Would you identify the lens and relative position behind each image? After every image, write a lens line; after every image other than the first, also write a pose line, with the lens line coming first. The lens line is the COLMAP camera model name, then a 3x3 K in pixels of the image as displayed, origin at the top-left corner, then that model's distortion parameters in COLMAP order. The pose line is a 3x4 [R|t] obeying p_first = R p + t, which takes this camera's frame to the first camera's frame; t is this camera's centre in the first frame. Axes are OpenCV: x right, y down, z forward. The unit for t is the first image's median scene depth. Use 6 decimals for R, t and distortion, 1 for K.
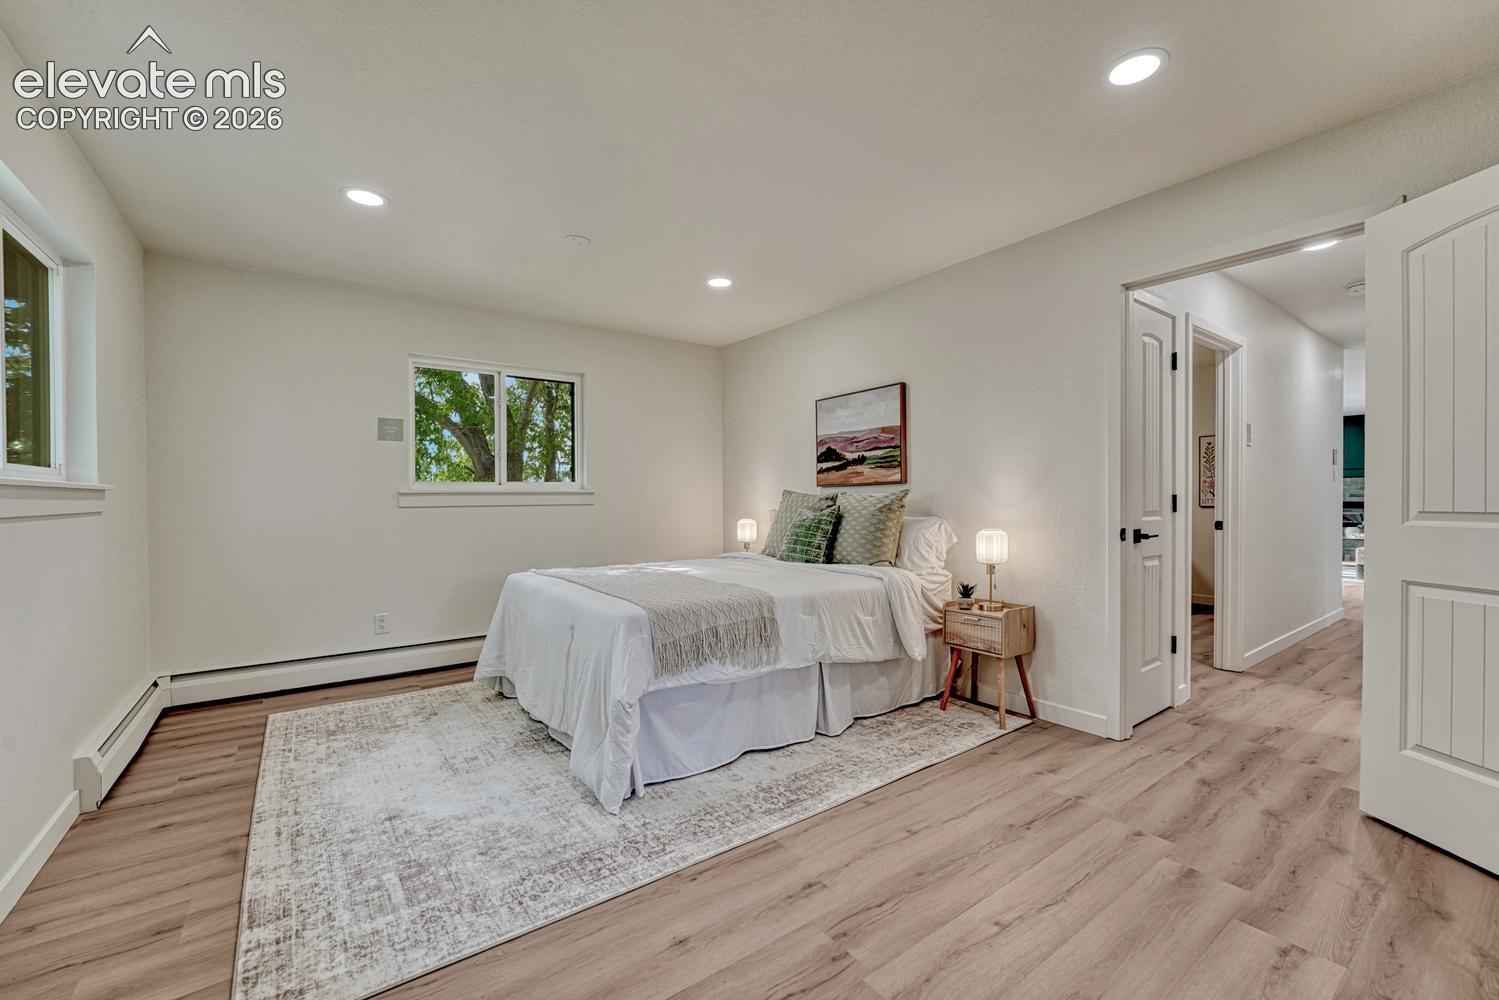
lens RADIAL K [[615.3, 0, 743.2], [0, 615.3, 488.5], [0, 0, 1]] dist [-0.020808, 0.008931]
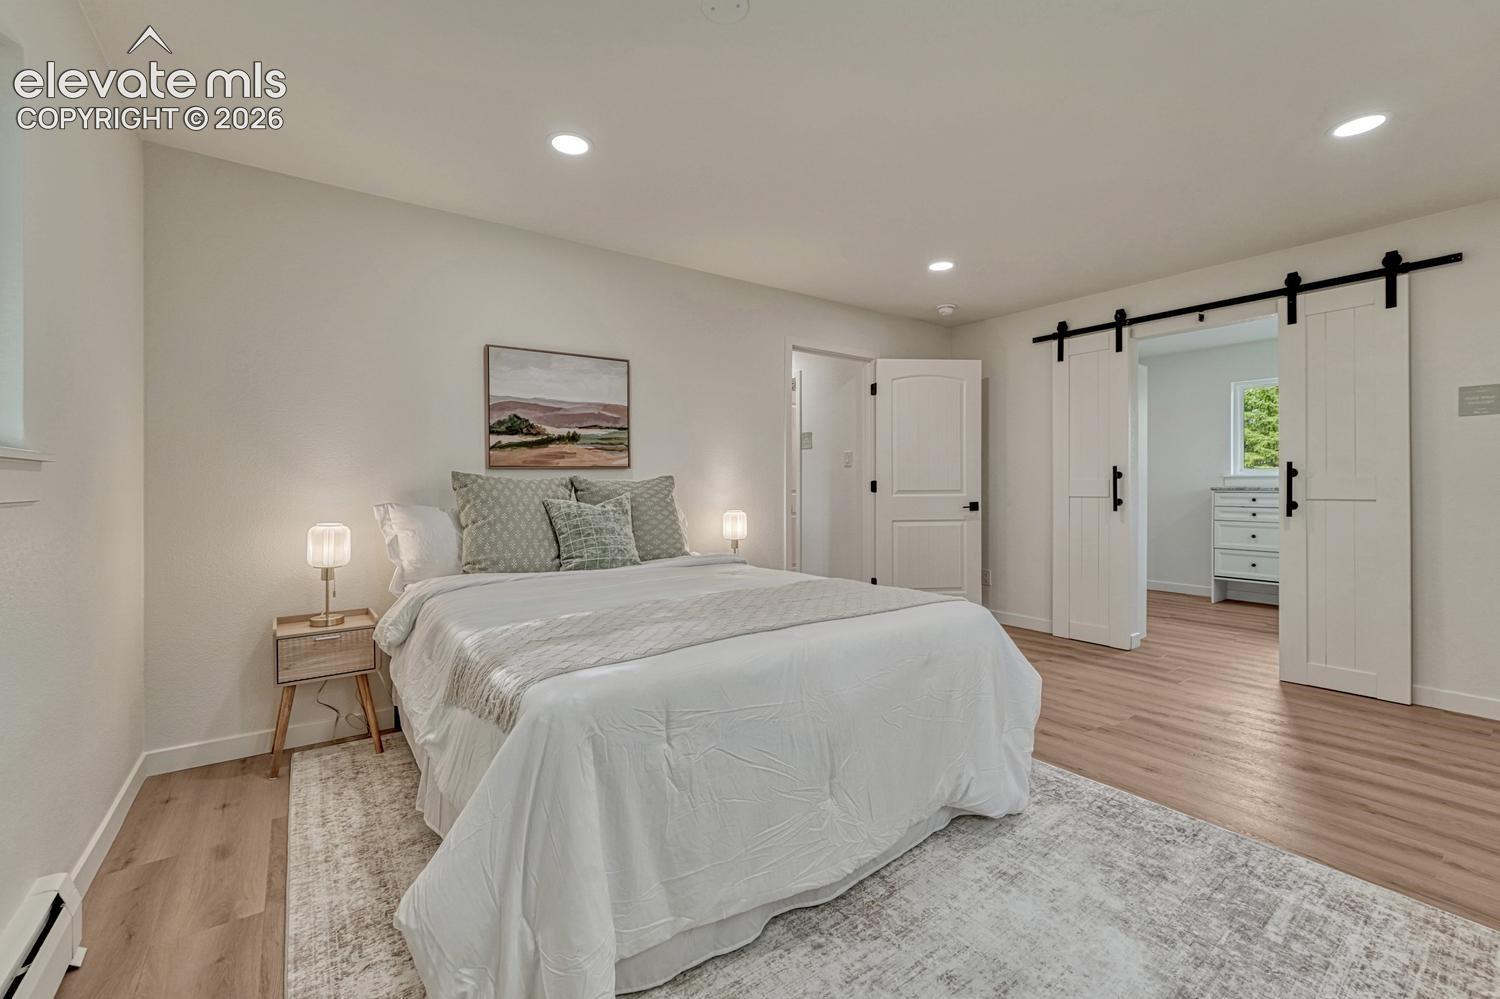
lens RADIAL K [[615.7, 0, 743.7], [0, 615.7, 488.0], [0, 0, 1]] dist [-0.020808, 0.008931]
pose [[0.005294, -0.007534, 0.999958, -0.716569], [-0.017576, 0.999816, 0.007626, 0.011264], [-0.999832, -0.017616, 0.005160, 0.876205]]
